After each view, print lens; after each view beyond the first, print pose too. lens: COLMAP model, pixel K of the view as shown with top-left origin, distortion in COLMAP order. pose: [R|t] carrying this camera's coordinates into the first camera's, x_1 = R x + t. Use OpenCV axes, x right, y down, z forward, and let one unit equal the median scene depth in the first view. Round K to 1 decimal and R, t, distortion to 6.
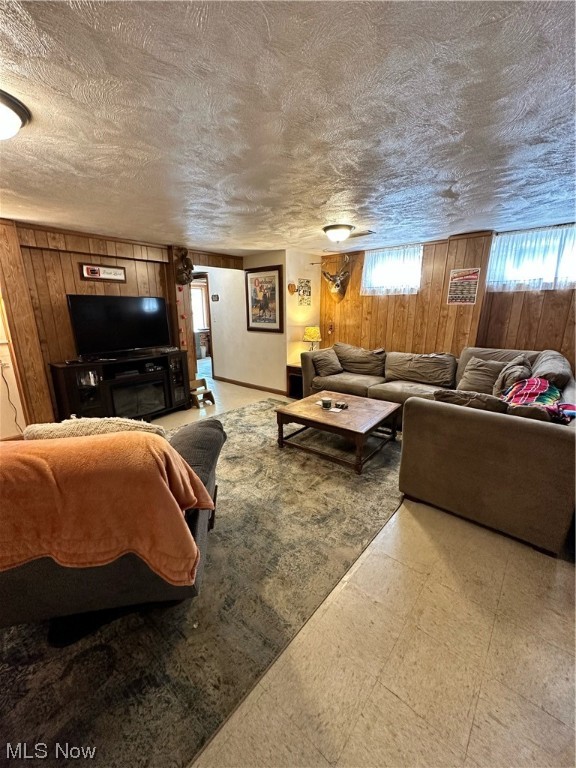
lens RADIAL K [[306.3, 0, 284.5], [0, 306.3, 383.0], [0, 0, 1]] dist [0.001770, -0.000044]
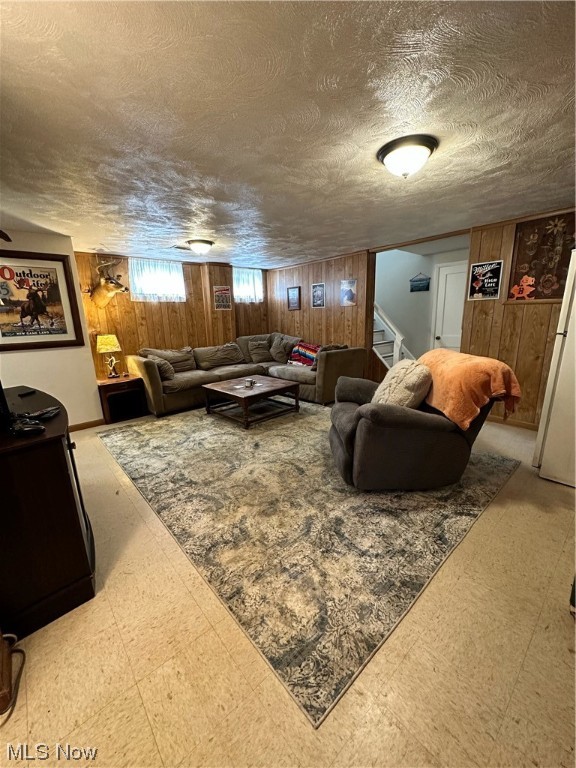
lens RADIAL K [[306.3, 0, 284.6], [0, 306.3, 386.0], [0, 0, 1]] dist [0.001770, -0.000044]
pose [[0.145168, -0.219233, 0.964812, -0.751808], [0.266034, 0.947880, 0.175357, -0.074238], [-0.952970, 0.231217, 0.195925, 0.431929]]
